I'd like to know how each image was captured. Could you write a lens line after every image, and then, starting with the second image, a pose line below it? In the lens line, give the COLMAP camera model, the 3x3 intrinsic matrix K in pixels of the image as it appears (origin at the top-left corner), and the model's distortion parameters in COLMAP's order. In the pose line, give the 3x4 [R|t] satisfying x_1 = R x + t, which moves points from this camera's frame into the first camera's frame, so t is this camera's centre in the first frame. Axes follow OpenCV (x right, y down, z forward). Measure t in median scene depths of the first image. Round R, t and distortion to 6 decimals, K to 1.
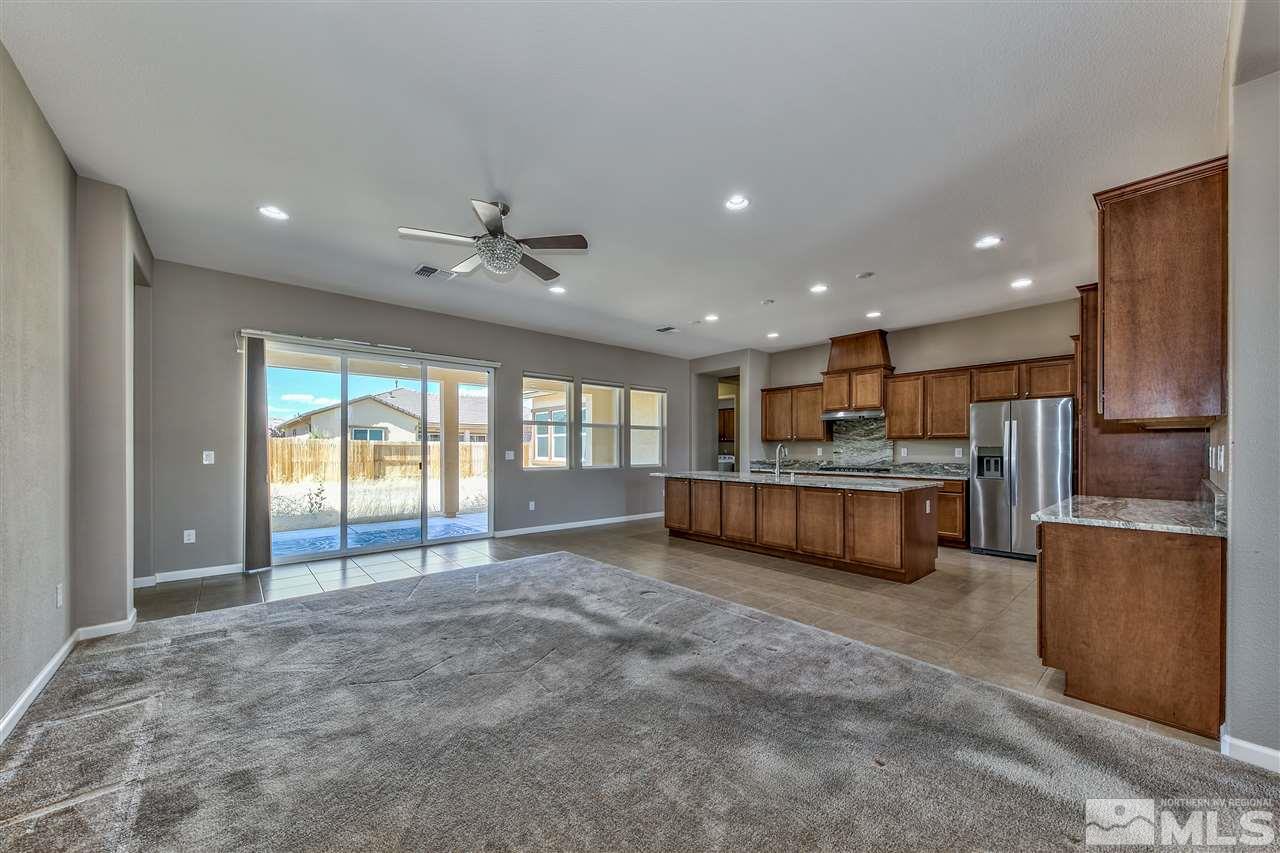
lens RADIAL K [[493.9, 0, 650.4], [0, 493.9, 447.6], [0, 0, 1]] dist [0.005363, -0.000817]
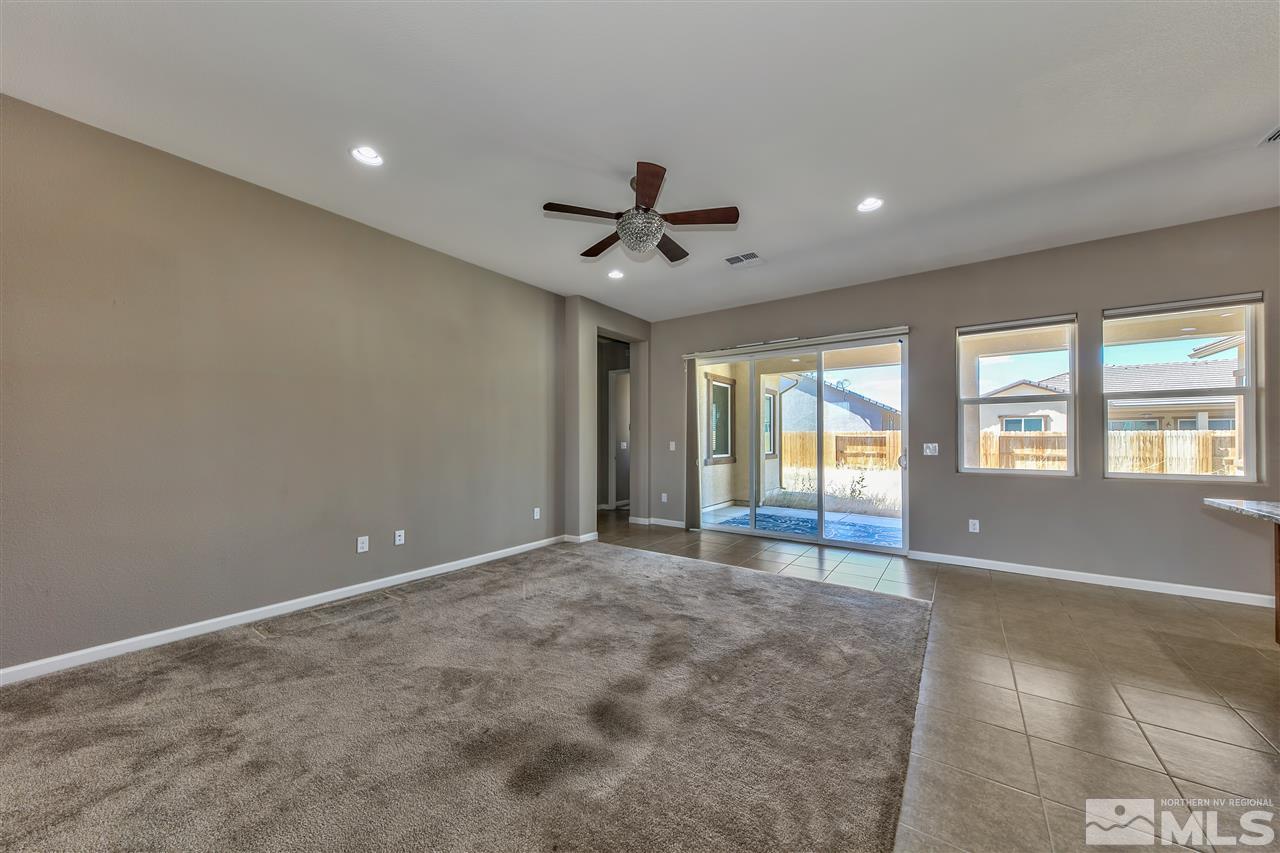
lens RADIAL K [[444.8, 0, 622.6], [0, 444.8, 434.4], [0, 0, 1]] dist [-0.007204, -0.000503]
pose [[0.169446, -0.013454, -0.985448, 0.281134], [0.002120, 0.999909, -0.013287, 0.001377], [0.985537, 0.000162, 0.169459, 0.452527]]
